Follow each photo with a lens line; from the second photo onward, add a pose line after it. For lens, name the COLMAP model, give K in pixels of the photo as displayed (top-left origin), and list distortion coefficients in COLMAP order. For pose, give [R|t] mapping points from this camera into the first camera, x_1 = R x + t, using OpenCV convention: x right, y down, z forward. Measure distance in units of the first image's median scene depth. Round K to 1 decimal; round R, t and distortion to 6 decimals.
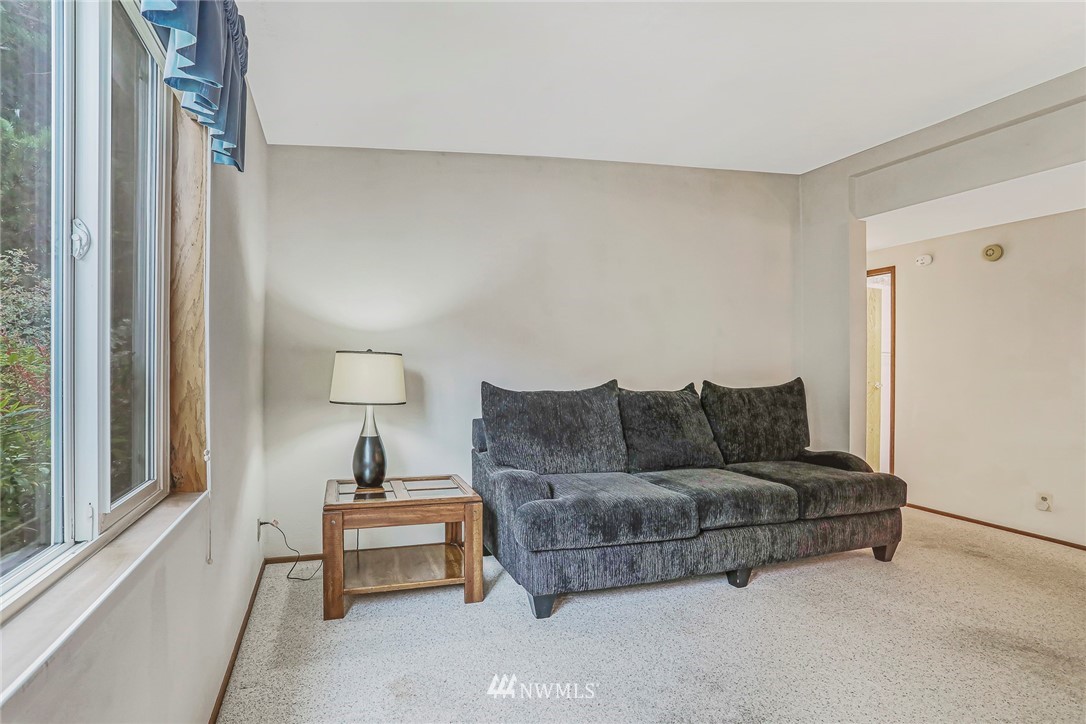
lens RADIAL K [[556.7, 0, 543.0], [0, 556.7, 362.0], [0, 0, 1]] dist [-0.075111, 0.027885]
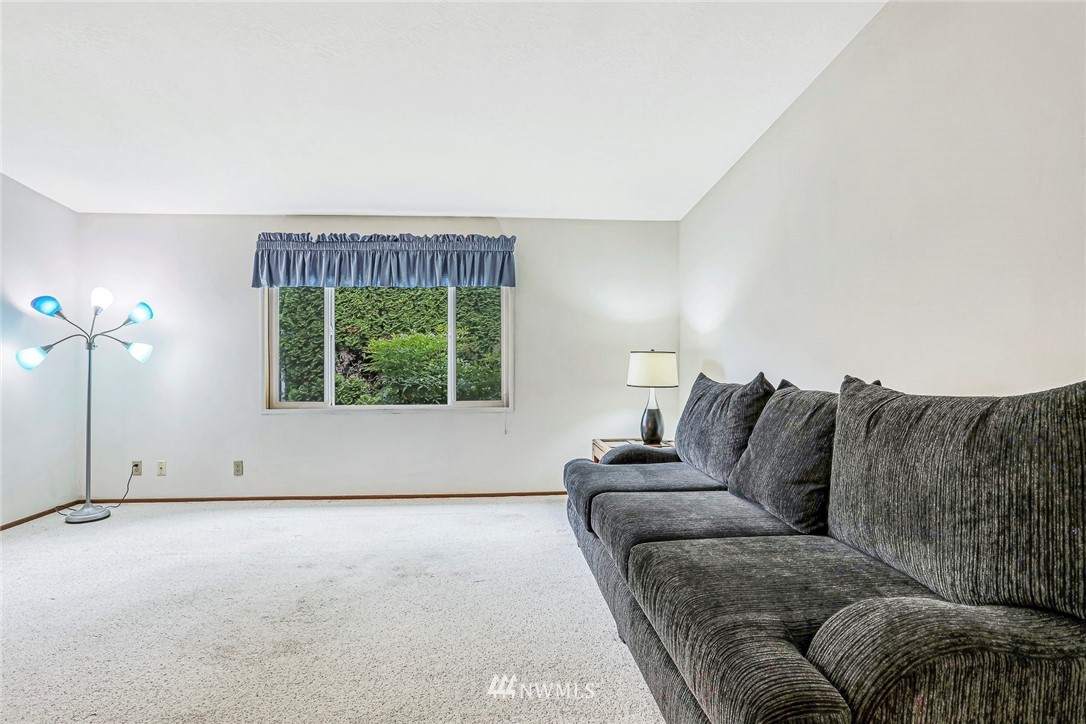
lens RADIAL K [[540.8, 0, 544.0], [0, 540.8, 345.8], [0, 0, 1]] dist [-0.077021, 0.039689]
pose [[-0.259241, -0.041368, -0.964926, 1.128736], [-0.001694, 0.999100, -0.042378, 0.027988], [0.965811, -0.009352, -0.259077, 1.094823]]
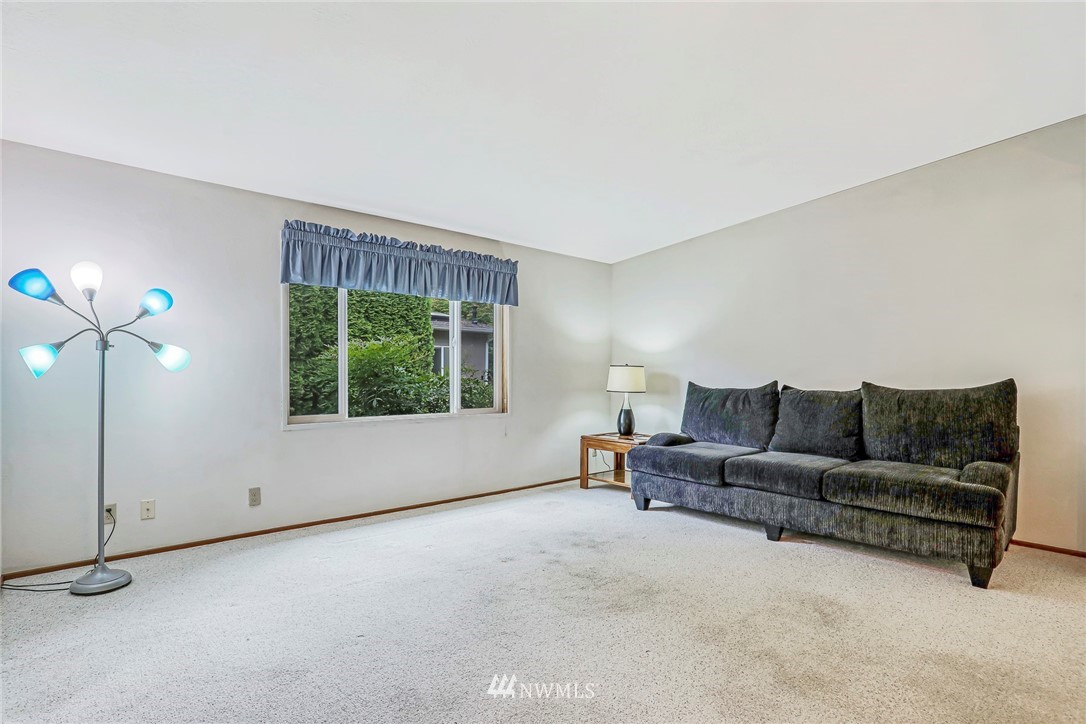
lens RADIAL K [[556.7, 0, 543.0], [0, 556.7, 362.0], [0, 0, 1]] dist [-0.075111, 0.027885]
pose [[0.381363, -0.030554, -0.923920, 1.354780], [-0.002907, 0.999409, -0.034251, 0.036147], [0.924421, 0.015748, 0.381048, 0.001189]]
